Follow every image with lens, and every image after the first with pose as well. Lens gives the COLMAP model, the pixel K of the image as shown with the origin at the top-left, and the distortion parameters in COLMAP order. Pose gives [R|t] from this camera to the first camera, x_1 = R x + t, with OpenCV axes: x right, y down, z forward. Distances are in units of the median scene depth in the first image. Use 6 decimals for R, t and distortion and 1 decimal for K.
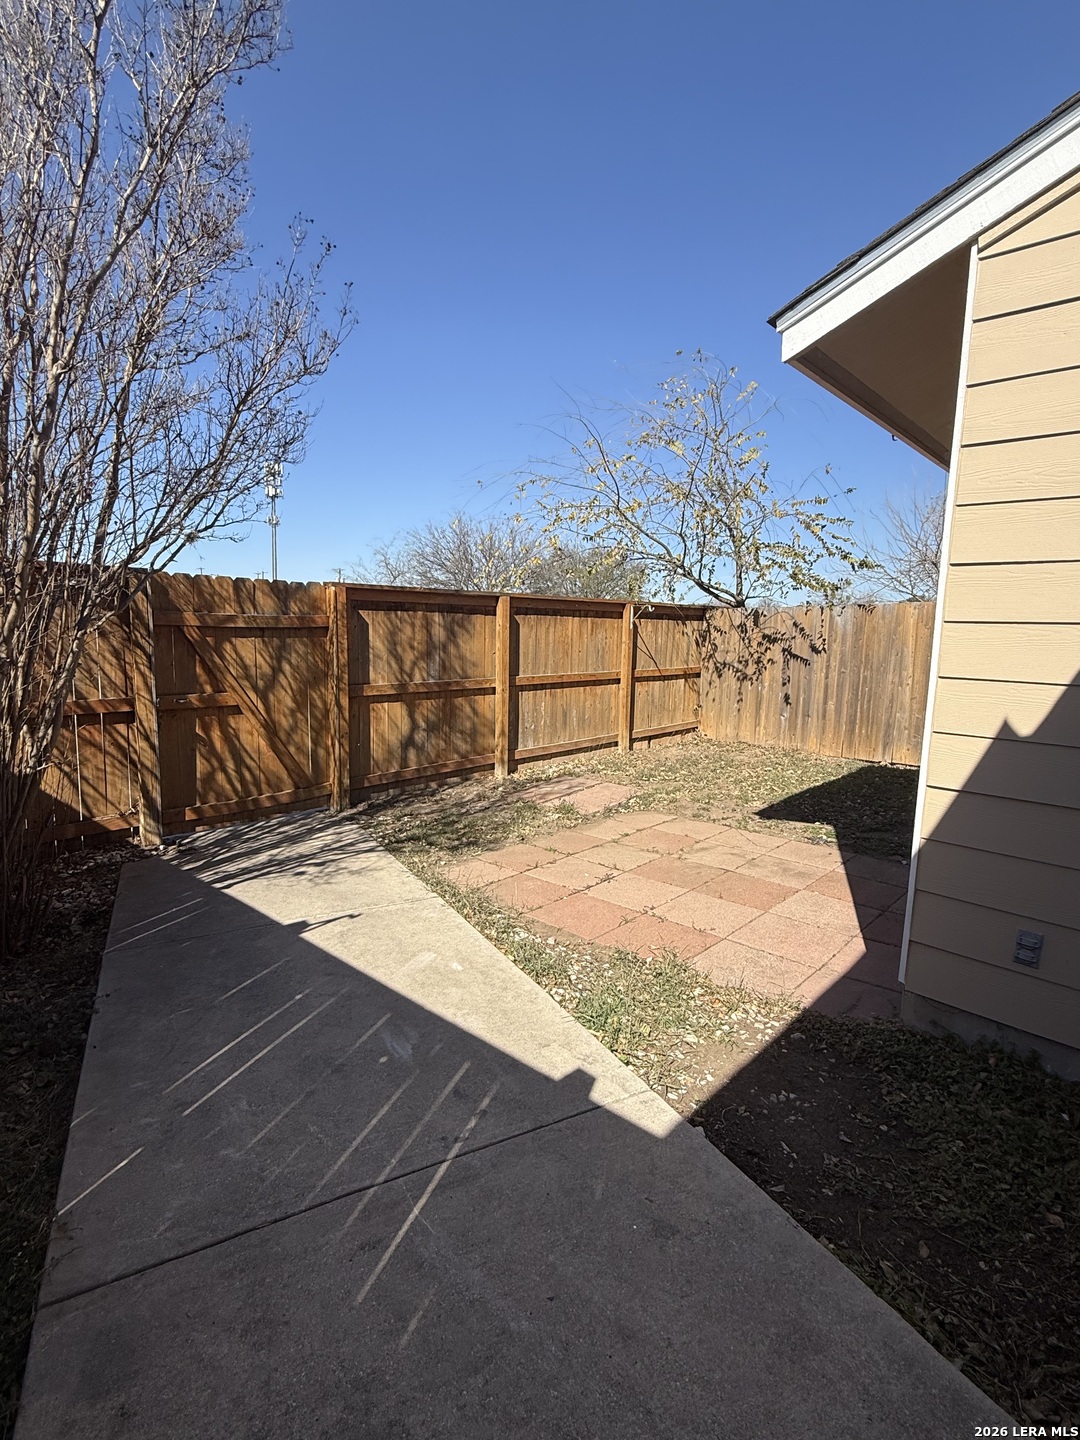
lens RADIAL K [[705.5, 0, 537.3], [0, 705.5, 714.4], [0, 0, 1]] dist [0.001708, 0.000376]
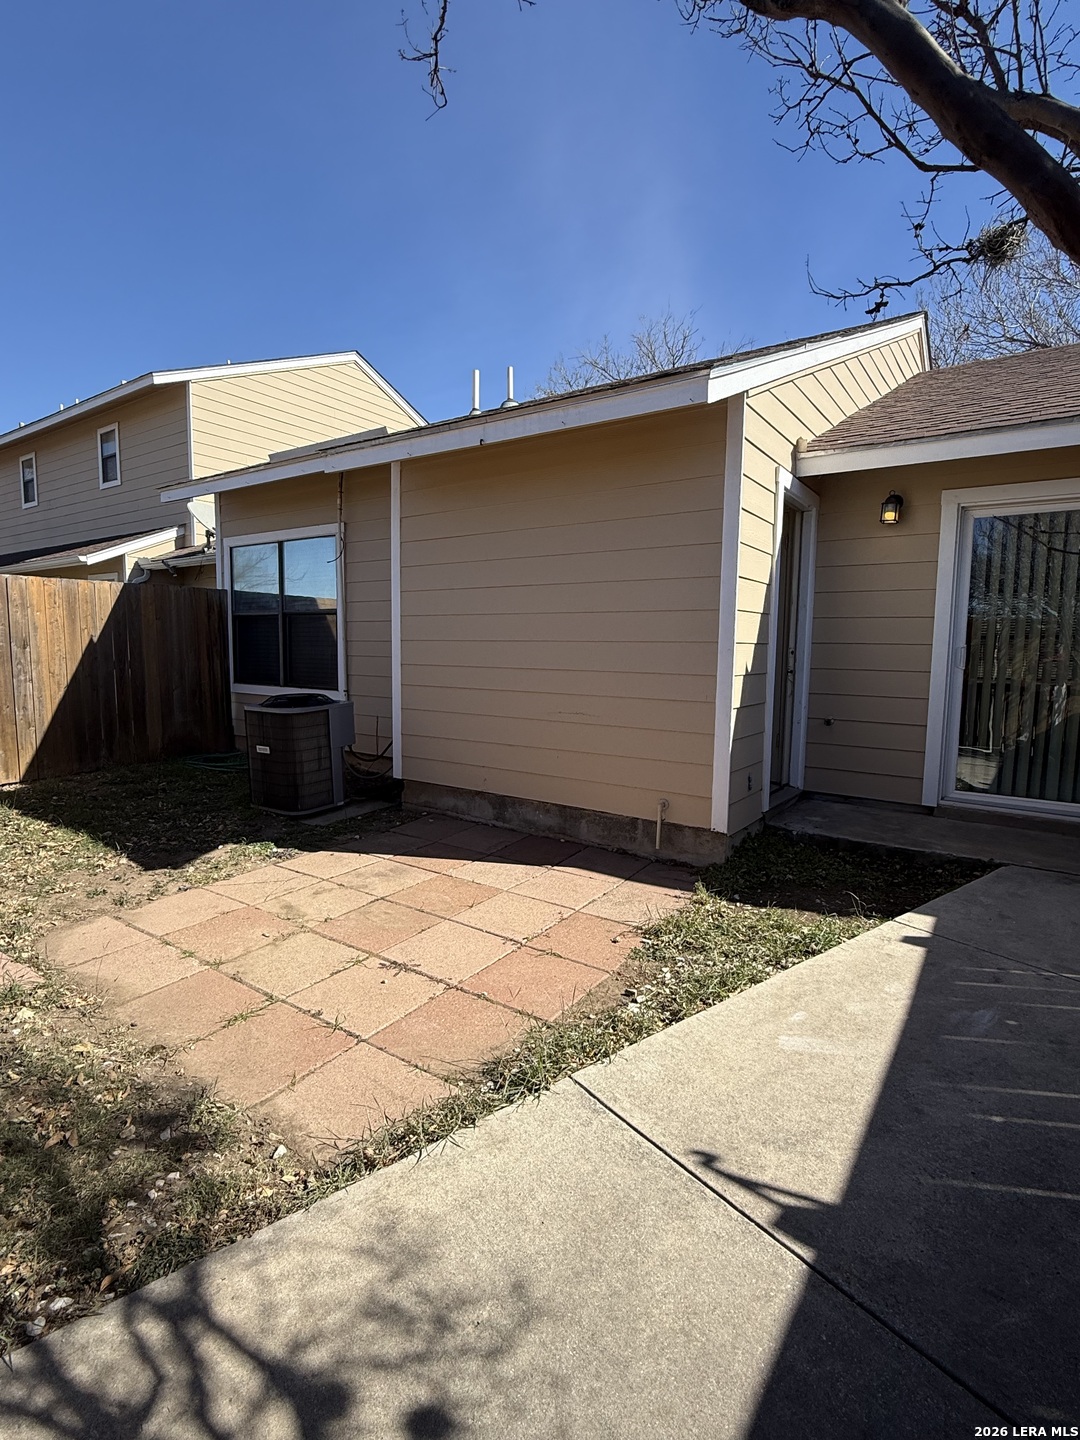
lens RADIAL K [[705.5, 0, 541.8], [0, 705.5, 719.0], [0, 0, 1]] dist [0.001708, 0.000376]
pose [[-0.141436, -0.132033, 0.981103, -0.554358], [0.104376, 0.983553, 0.147410, -0.093005], [-0.984430, 0.123253, -0.125329, 0.896196]]
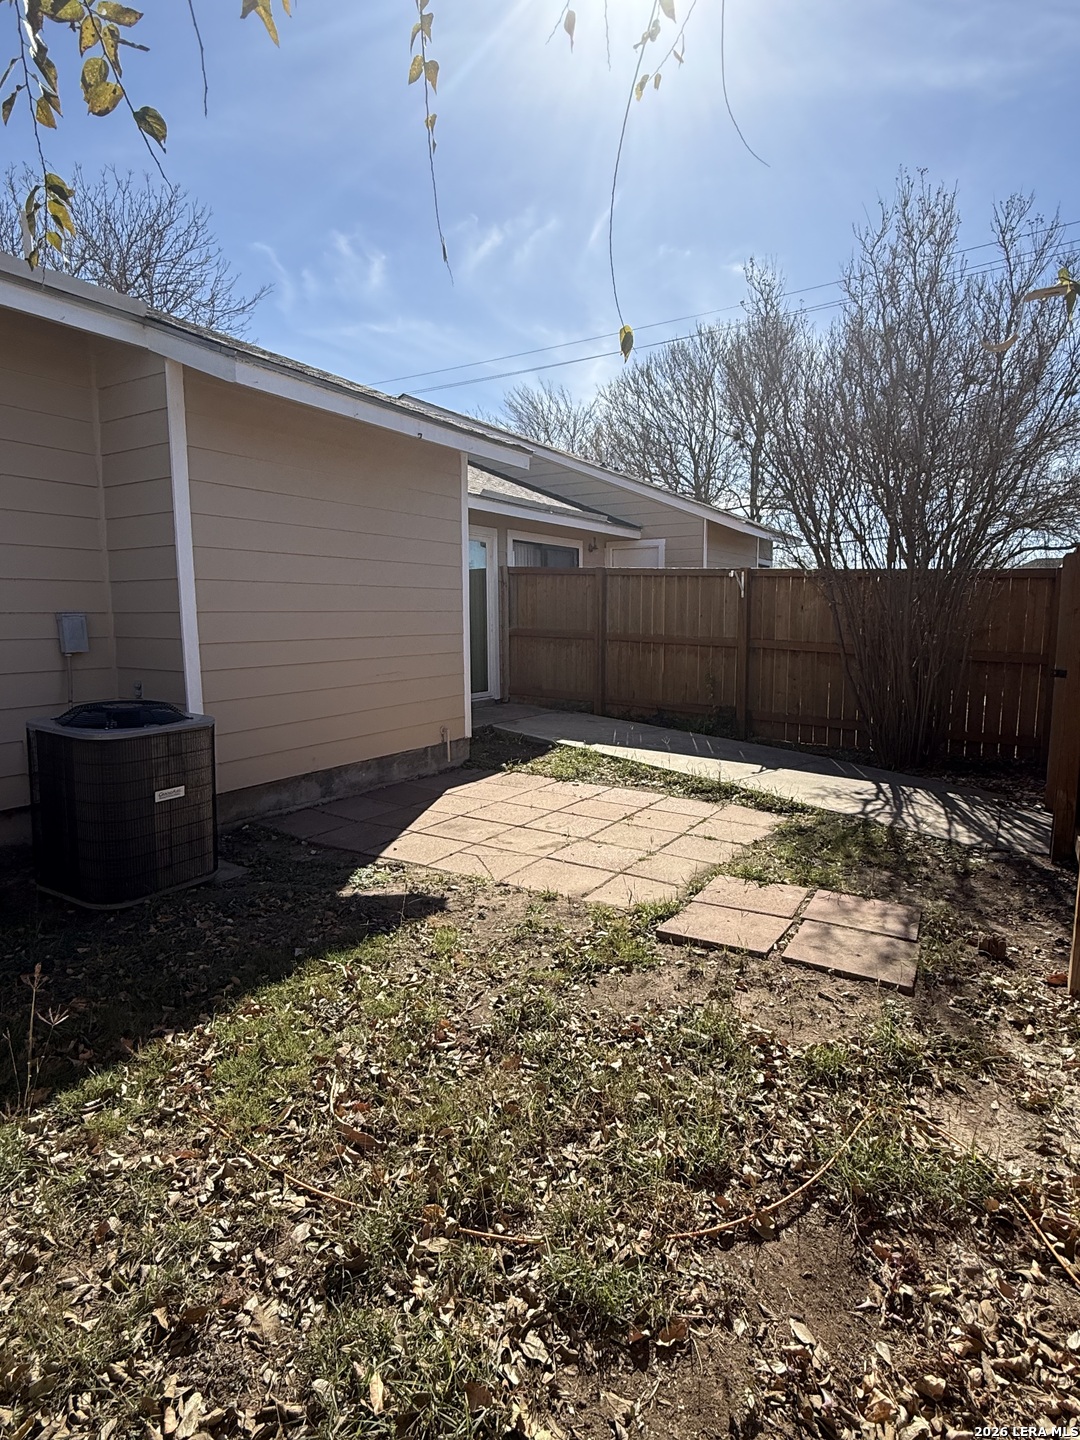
lens RADIAL K [[796.6, 0, 537.0], [0, 796.6, 723.3], [0, 0, 1]] dist [0.002323, -0.002116]
pose [[-0.978481, 0.004029, -0.206298, 0.486490], [-0.048523, 0.967278, 0.249036, -0.210200], [0.200551, 0.253687, -0.946268, 2.066089]]
